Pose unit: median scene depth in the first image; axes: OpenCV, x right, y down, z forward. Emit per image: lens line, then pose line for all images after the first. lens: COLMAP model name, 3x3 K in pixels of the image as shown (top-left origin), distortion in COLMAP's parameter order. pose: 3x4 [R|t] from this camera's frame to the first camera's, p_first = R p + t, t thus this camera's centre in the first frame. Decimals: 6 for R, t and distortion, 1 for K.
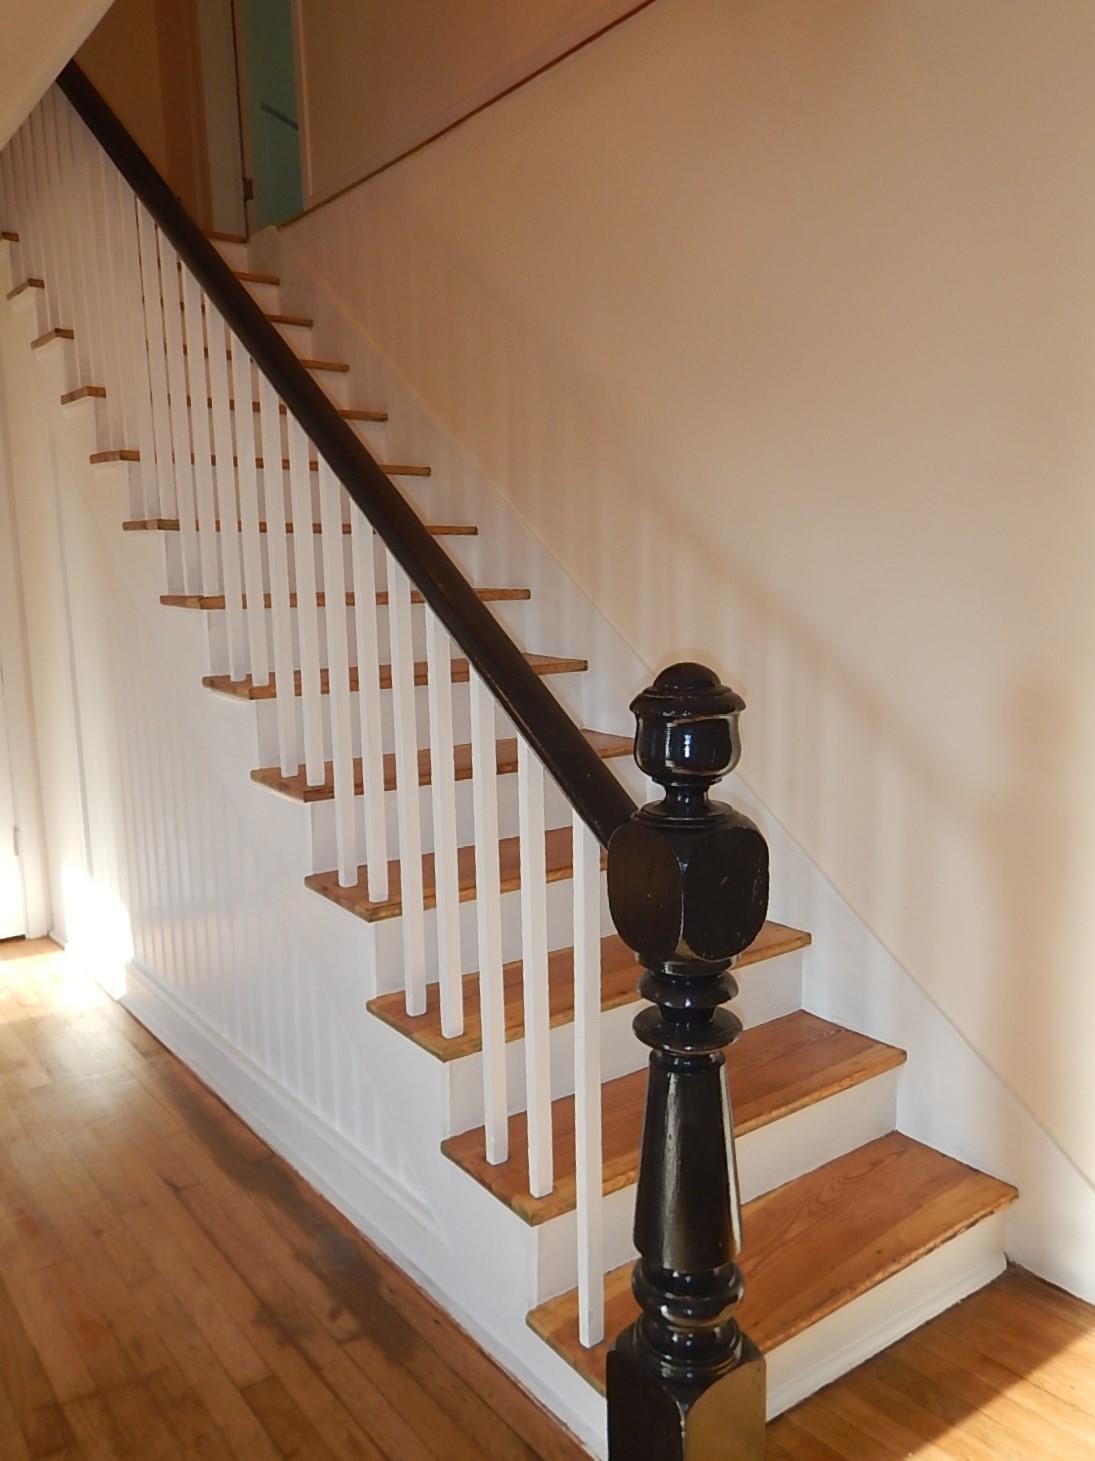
lens RADIAL K [[1172.8, 0, 548.4], [0, 1172.8, 708.6], [0, 0, 1]] dist [0.006062, -0.003783]
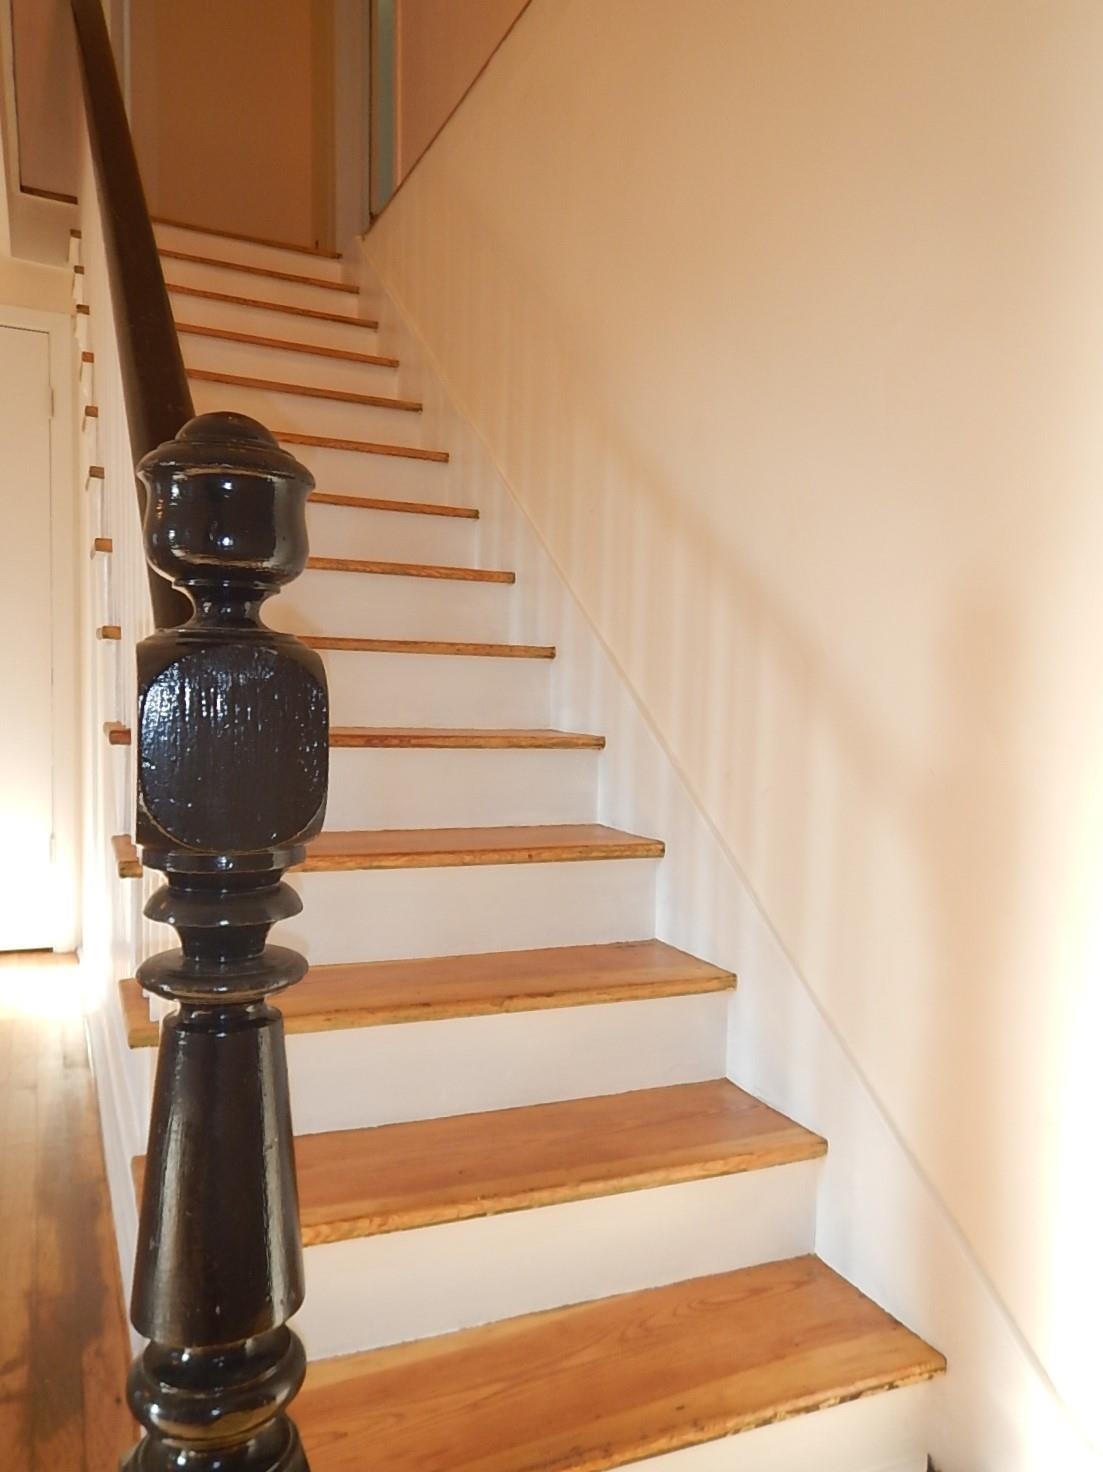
lens RADIAL K [[1159.3, 0, 556.4], [0, 1159.3, 738.9], [0, 0, 1]] dist [0.005721, 0.000295]
pose [[0.975600, 0.059255, -0.211406, 0.289066], [-0.076738, 0.994191, -0.075467, 0.118388], [0.205706, 0.089849, 0.974480, 0.261871]]
